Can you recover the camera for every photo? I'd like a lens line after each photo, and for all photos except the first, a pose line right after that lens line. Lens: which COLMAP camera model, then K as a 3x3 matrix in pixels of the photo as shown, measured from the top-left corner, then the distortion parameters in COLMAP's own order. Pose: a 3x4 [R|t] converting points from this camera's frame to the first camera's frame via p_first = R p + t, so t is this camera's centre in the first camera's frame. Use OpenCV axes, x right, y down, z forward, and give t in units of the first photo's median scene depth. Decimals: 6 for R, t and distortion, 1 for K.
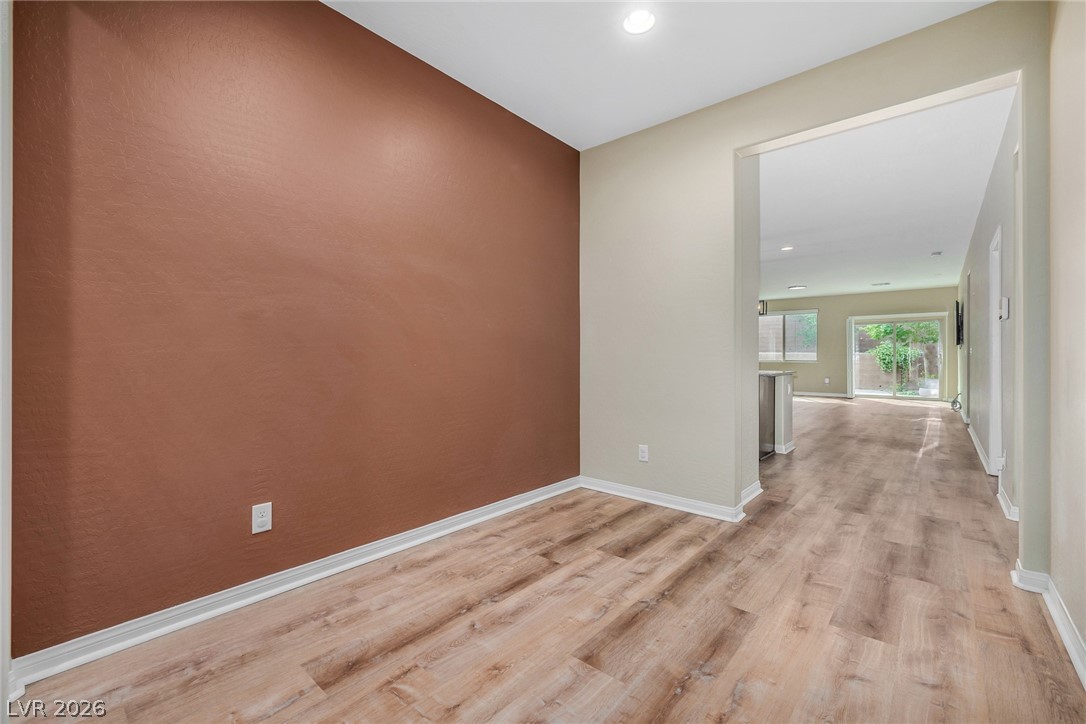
lens RADIAL K [[458.6, 0, 531.9], [0, 458.6, 355.9], [0, 0, 1]] dist [0.001880, -0.001013]
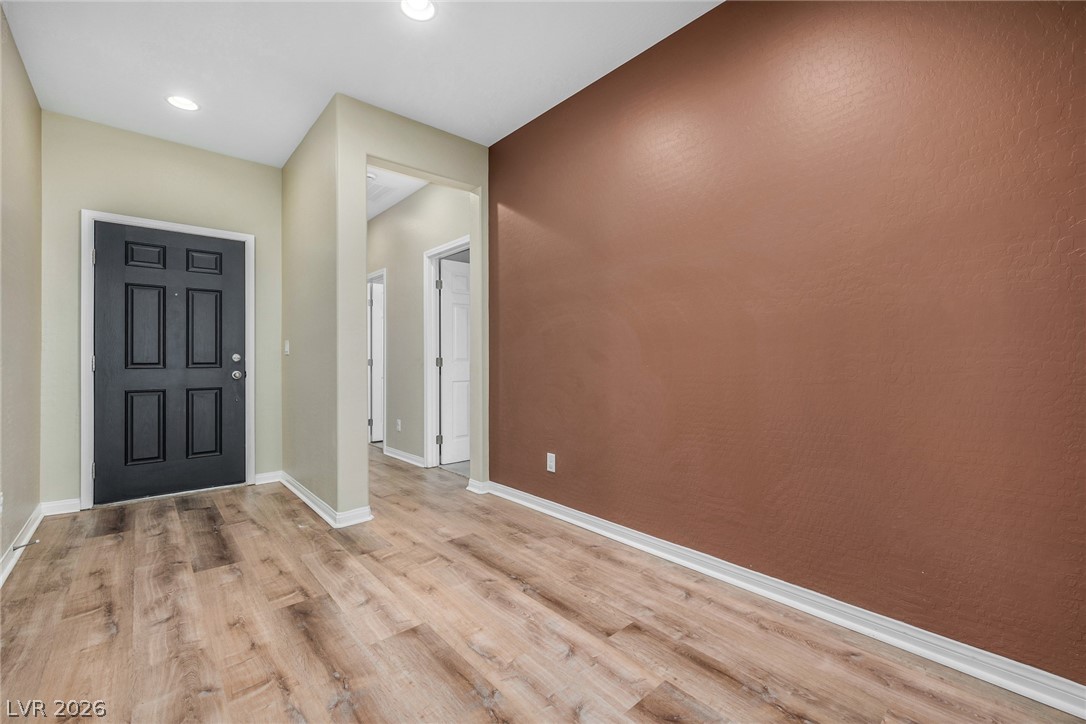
lens RADIAL K [[458.6, 0, 532.1], [0, 458.6, 359.4], [0, 0, 1]] dist [0.001880, -0.001013]
pose [[-0.140373, -0.005707, -0.990082, 0.908828], [0.006643, 0.999955, -0.006705, 0.020007], [0.990076, -0.007519, -0.140329, 1.120583]]
